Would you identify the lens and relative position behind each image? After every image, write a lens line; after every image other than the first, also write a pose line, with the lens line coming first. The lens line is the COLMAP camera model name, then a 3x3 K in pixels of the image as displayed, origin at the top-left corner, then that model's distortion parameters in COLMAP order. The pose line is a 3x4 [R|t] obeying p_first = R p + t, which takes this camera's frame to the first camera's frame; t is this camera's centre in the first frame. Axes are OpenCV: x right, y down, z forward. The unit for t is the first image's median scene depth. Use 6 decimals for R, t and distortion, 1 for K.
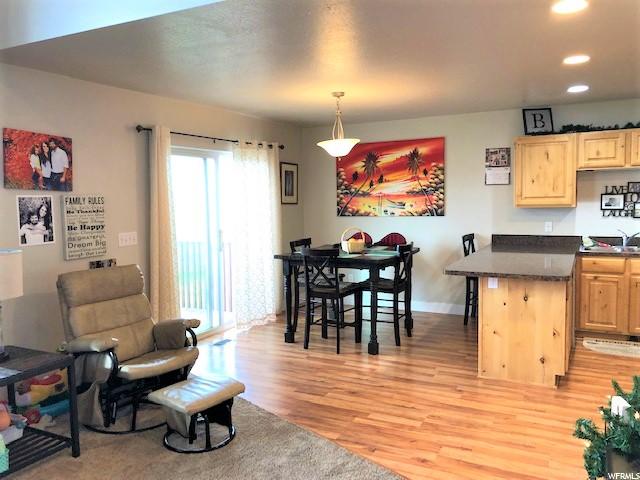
lens RADIAL K [[529.9, 0, 320.0], [0, 529.9, 240.0], [0, 0, 1]] dist [0.083827, -0.109853]
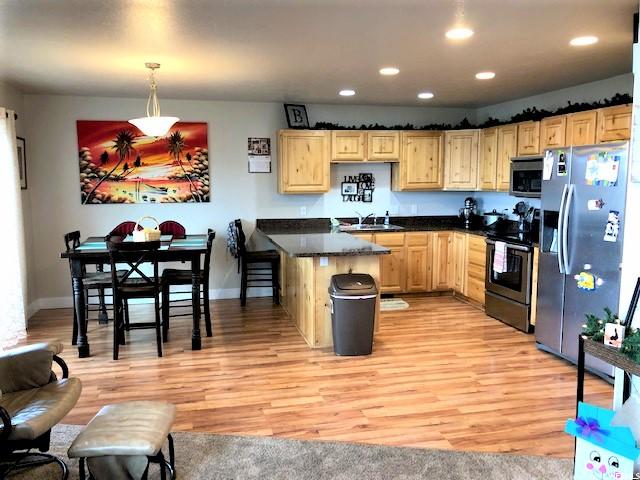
lens RADIAL K [[529.9, 0, 320.0], [0, 529.9, 240.0], [0, 0, 1]] dist [0.083827, -0.109853]
pose [[0.762589, -0.060430, 0.644054, -0.280715], [0.042342, 0.998155, 0.043520, -0.009640], [-0.645496, -0.005917, 0.763741, 0.114293]]
